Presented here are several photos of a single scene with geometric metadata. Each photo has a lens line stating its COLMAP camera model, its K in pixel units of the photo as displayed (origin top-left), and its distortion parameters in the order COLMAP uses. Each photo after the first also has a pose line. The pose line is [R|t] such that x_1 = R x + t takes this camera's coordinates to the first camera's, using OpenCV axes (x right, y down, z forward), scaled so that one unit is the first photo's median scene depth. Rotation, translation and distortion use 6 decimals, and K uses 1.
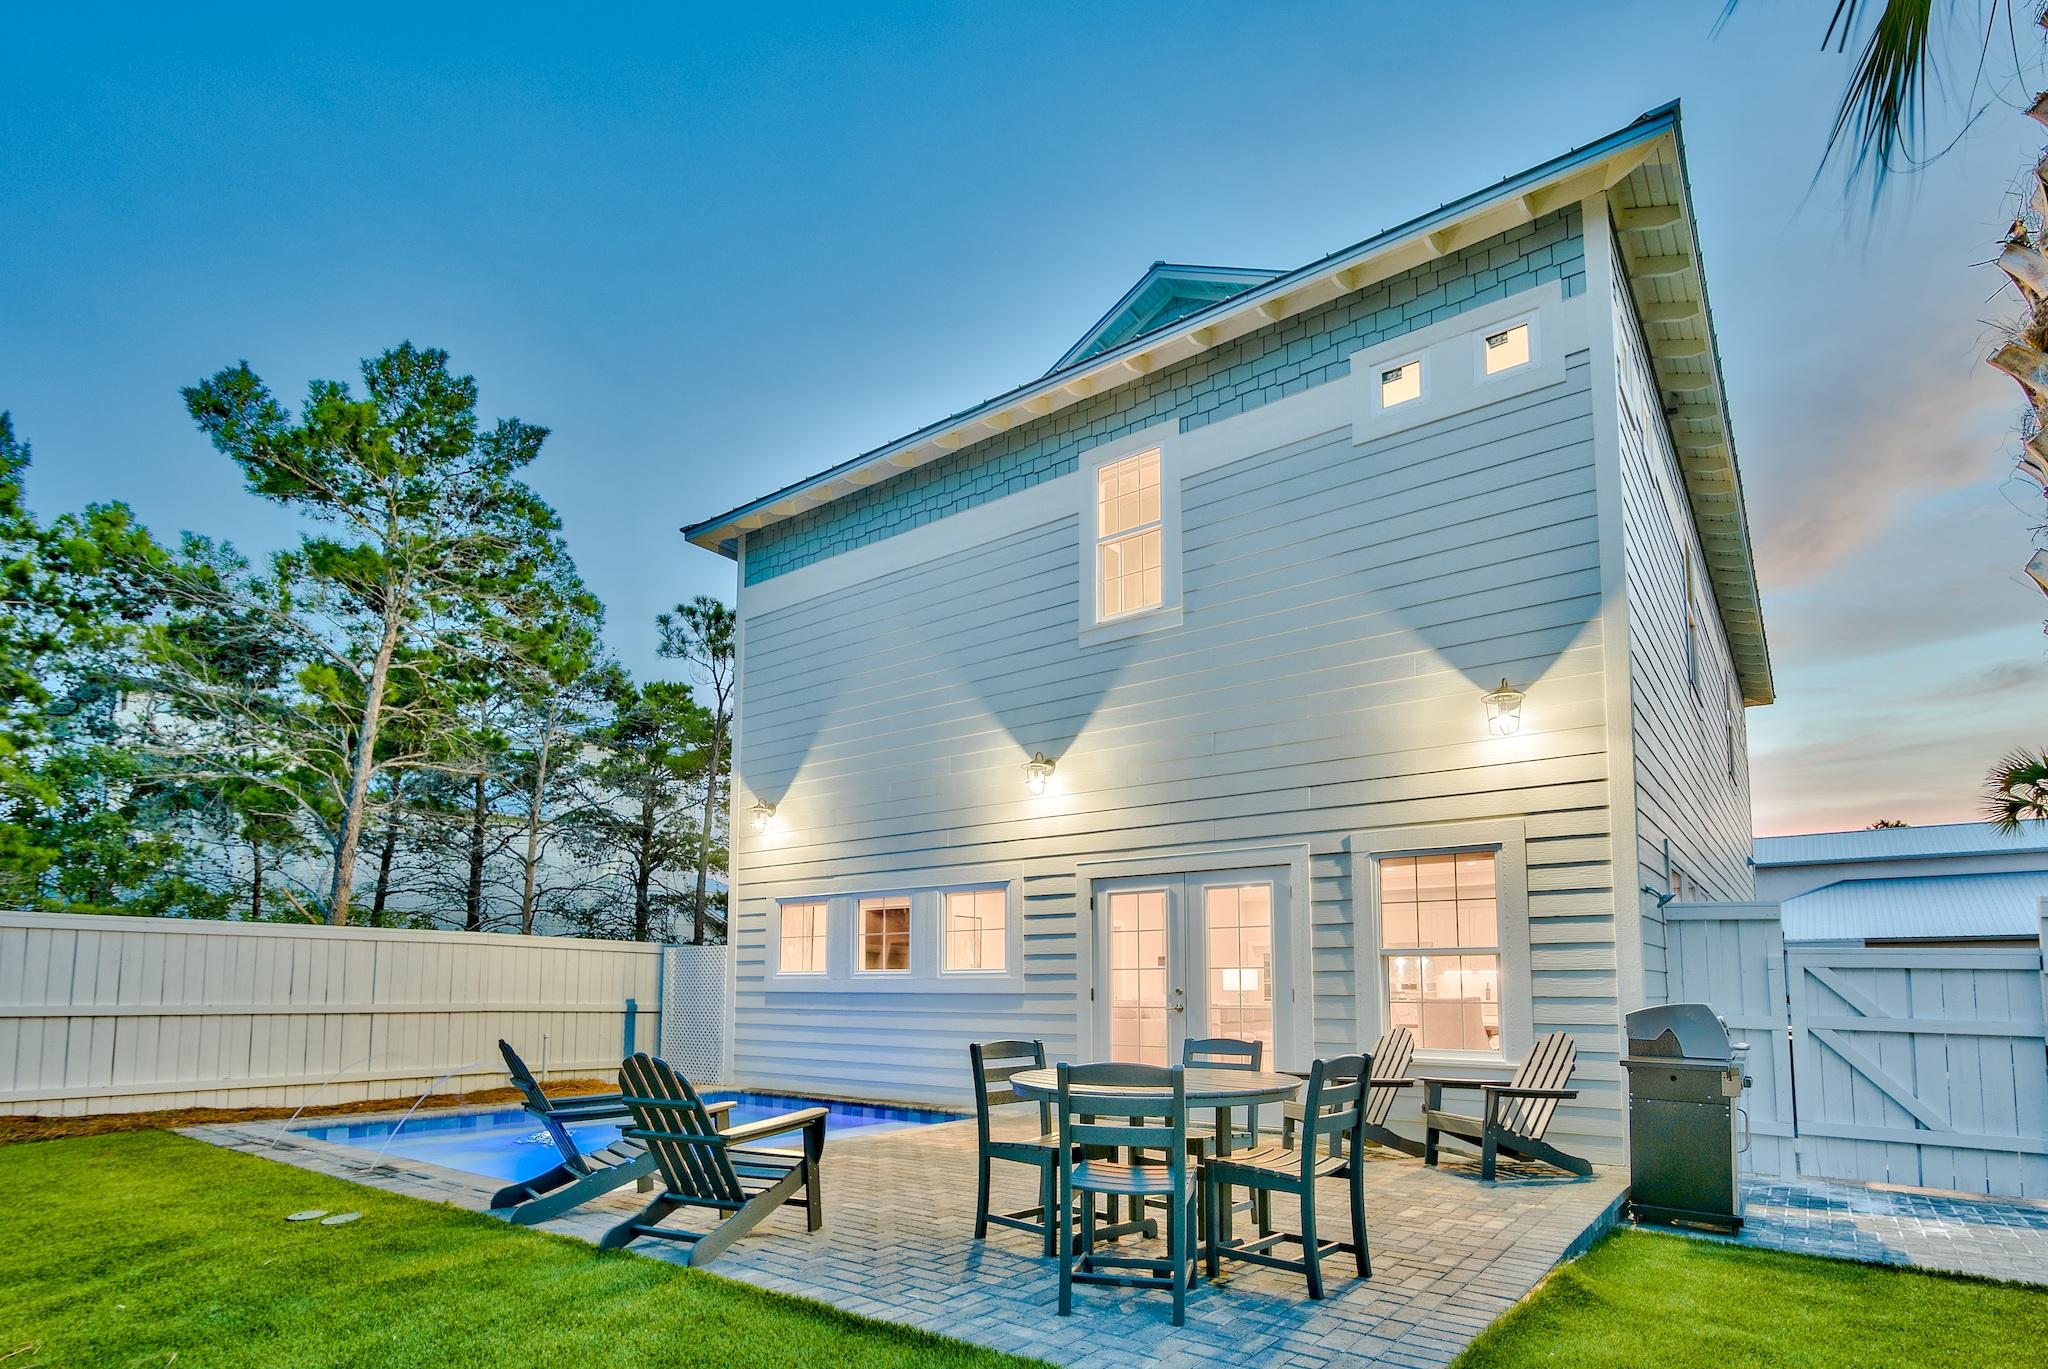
lens RADIAL K [[1042.2, 0, 1024.7], [0, 1042.2, 870.1], [0, 0, 1]] dist [-0.007437, -0.000563]
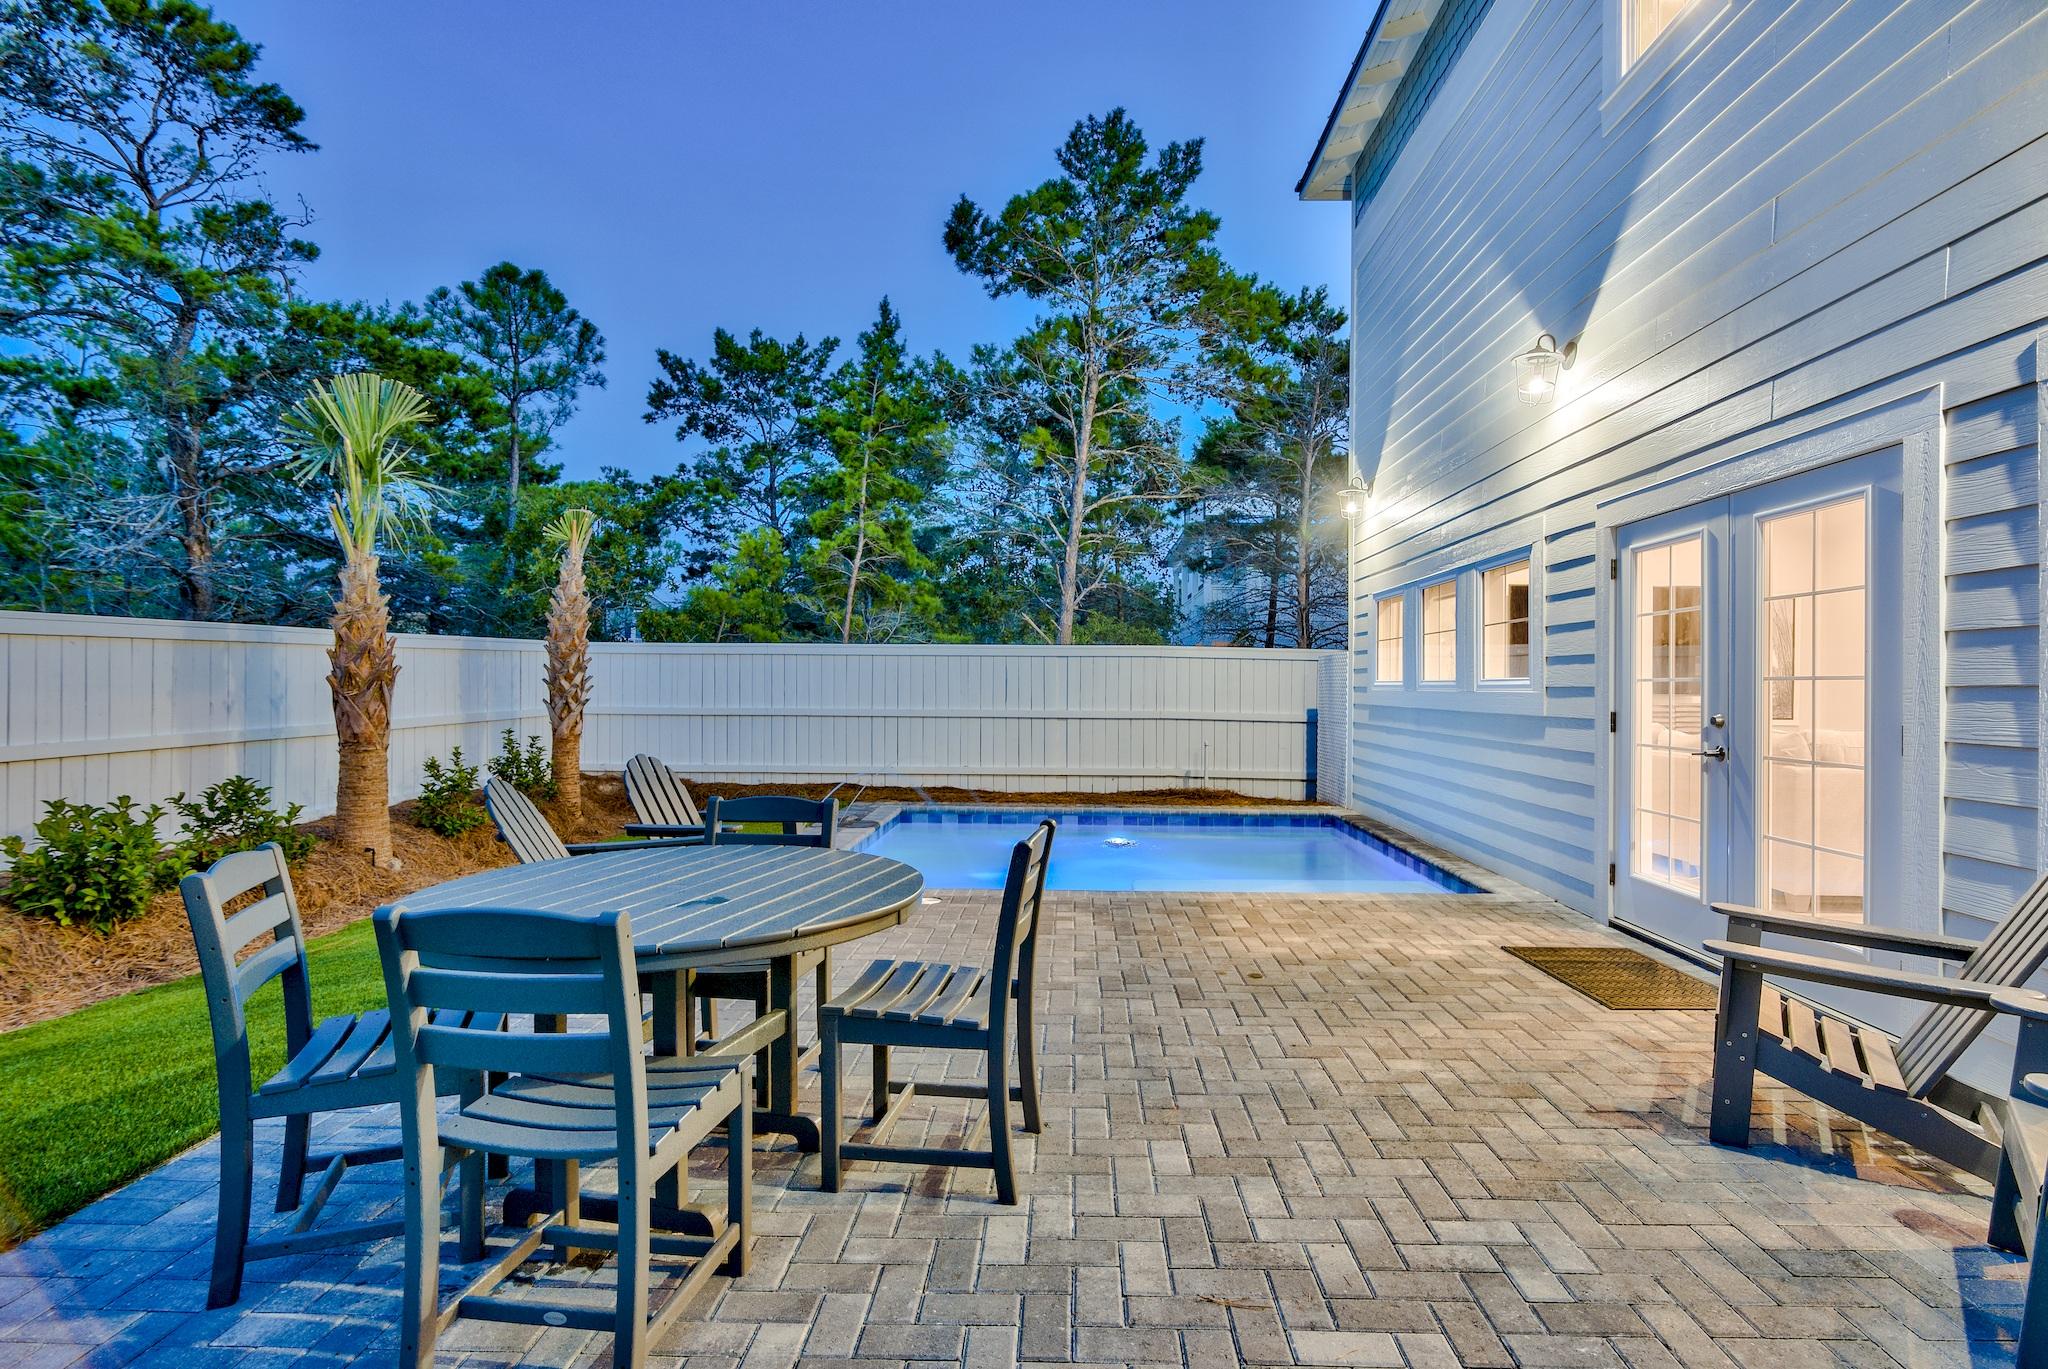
lens RADIAL K [[996.6, 0, 1063.4], [0, 996.6, 686.2], [0, 0, 1]] dist [-0.020529, -0.000574]
pose [[0.586952, 0.001039, -0.809621, 0.342518], [0.087322, 0.994085, 0.064582, 0.034932], [0.804899, -0.108604, 0.583390, 0.421374]]
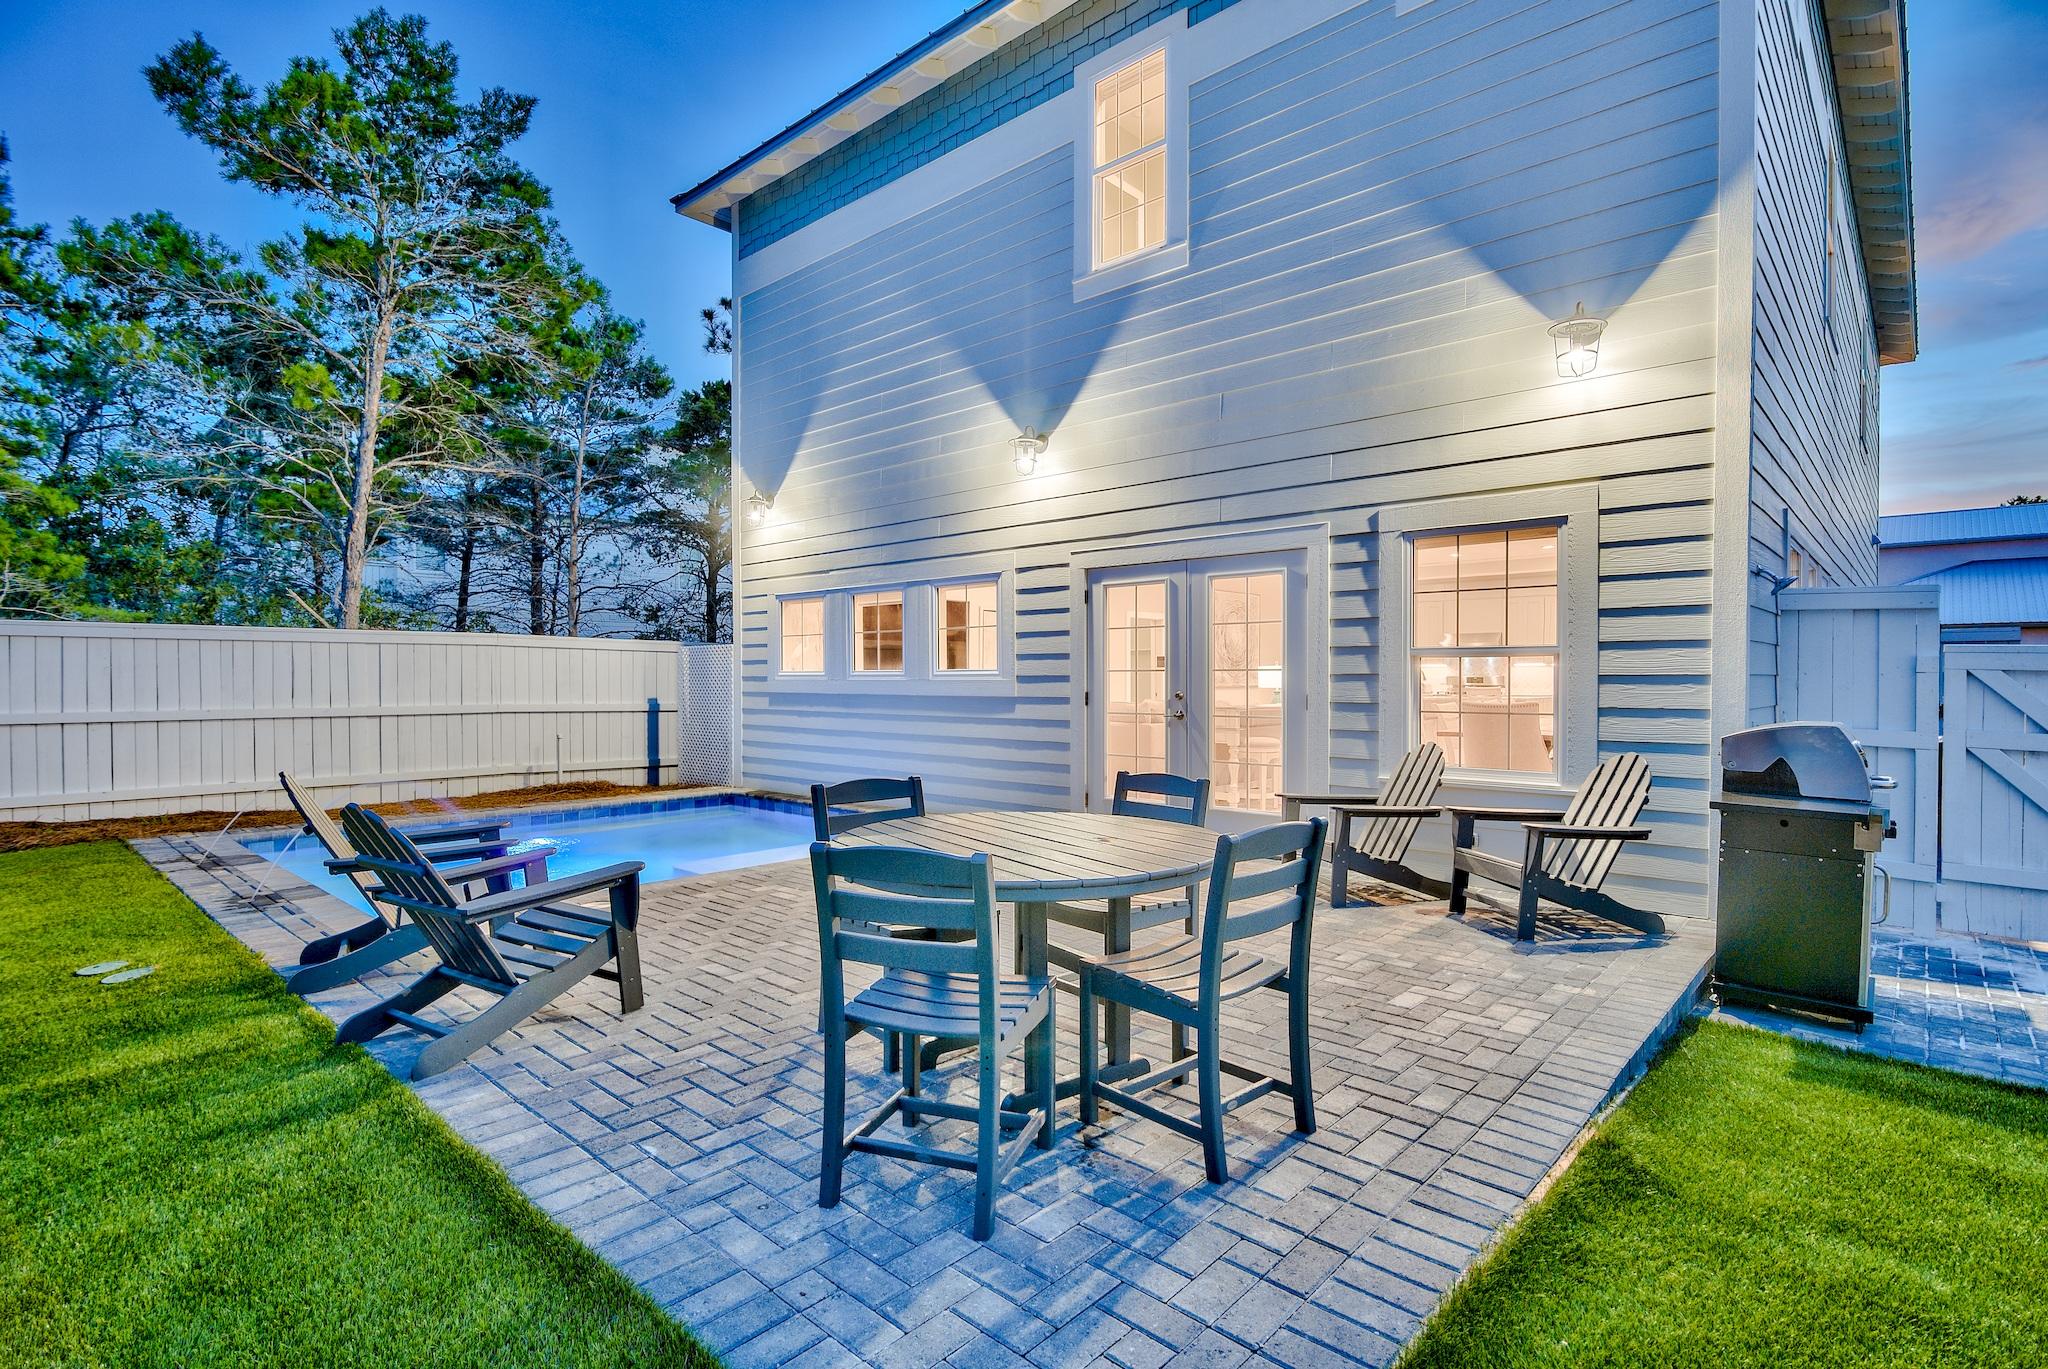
lens RADIAL K [[984.9, 0, 1016.8], [0, 984.9, 669.0], [0, 0, 1]] dist [-0.006115, -0.000458]
pose [[0.995127, -0.004945, -0.098480, 0.089451], [0.015342, 0.994343, 0.105102, 0.003857], [0.097403, -0.106101, 0.989573, 0.160359]]
